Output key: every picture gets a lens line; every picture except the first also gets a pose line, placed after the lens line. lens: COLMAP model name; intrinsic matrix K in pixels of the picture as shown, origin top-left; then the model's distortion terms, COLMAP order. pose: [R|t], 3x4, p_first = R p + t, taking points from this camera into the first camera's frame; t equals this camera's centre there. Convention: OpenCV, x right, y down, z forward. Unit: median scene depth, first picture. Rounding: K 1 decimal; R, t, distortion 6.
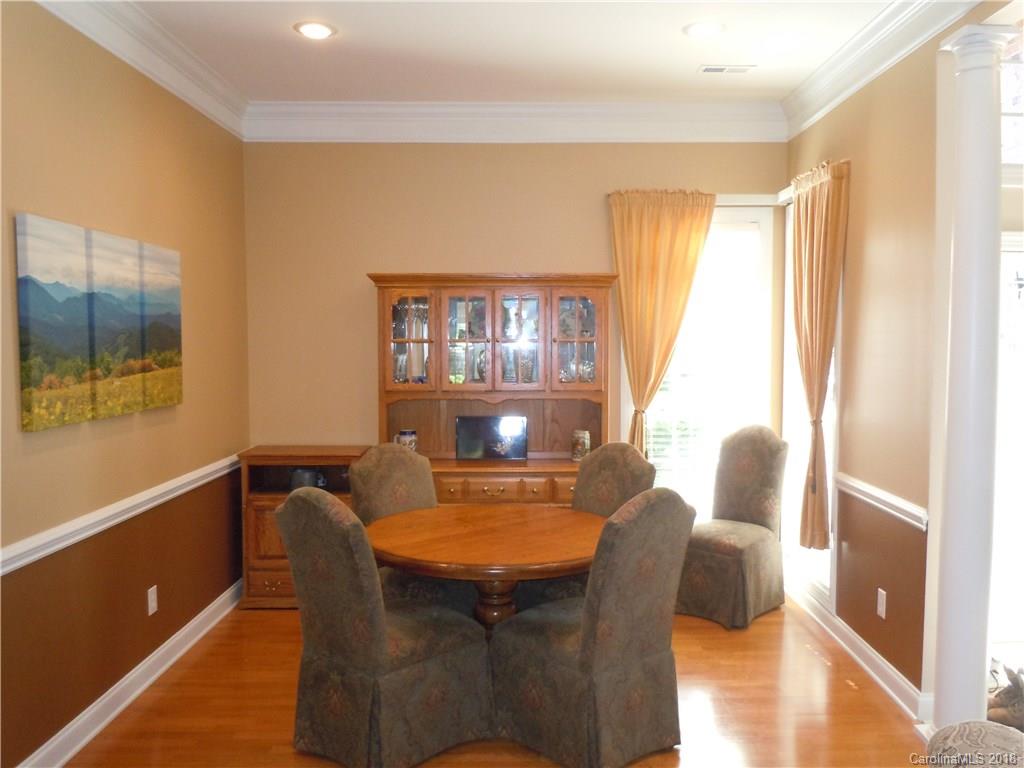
lens RADIAL K [[854.1, 0, 520.3], [0, 854.1, 382.9], [0, 0, 1]] dist [0.004833, -0.008881]
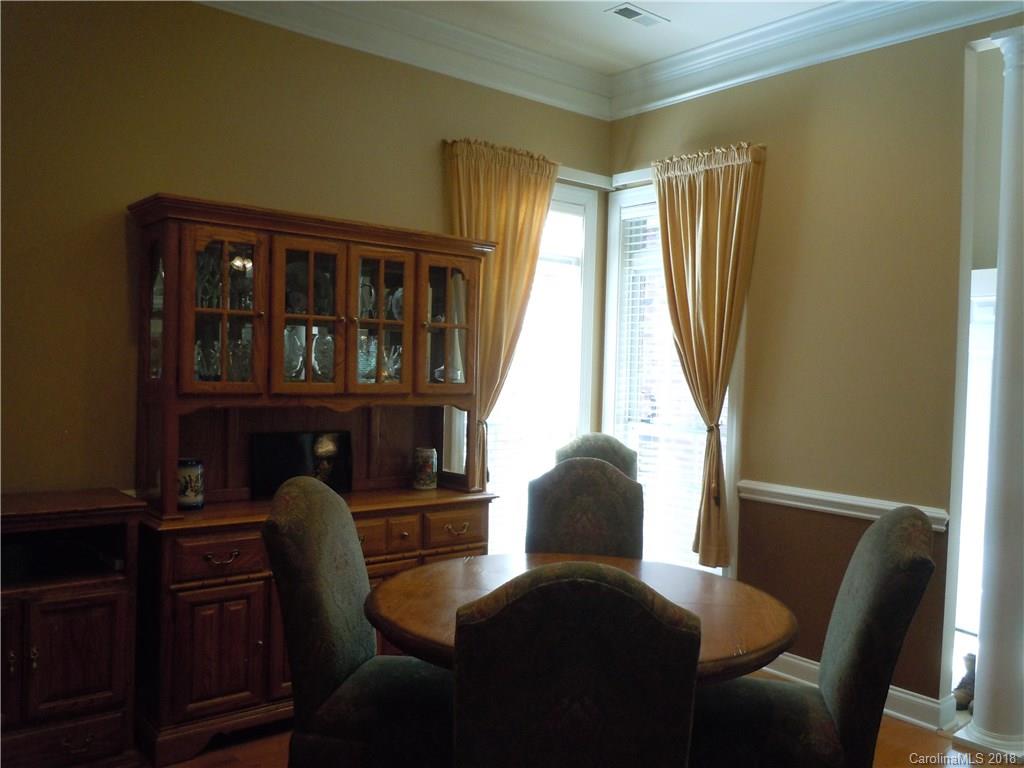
lens RADIAL K [[854.1, 0, 520.3], [0, 854.1, 382.9], [0, 0, 1]] dist [0.004833, -0.008881]
pose [[0.771962, 0.010455, 0.635582, -0.354525], [0.004973, 0.999735, -0.022485, 0.016776], [-0.635649, 0.020518, 0.771706, 0.384608]]
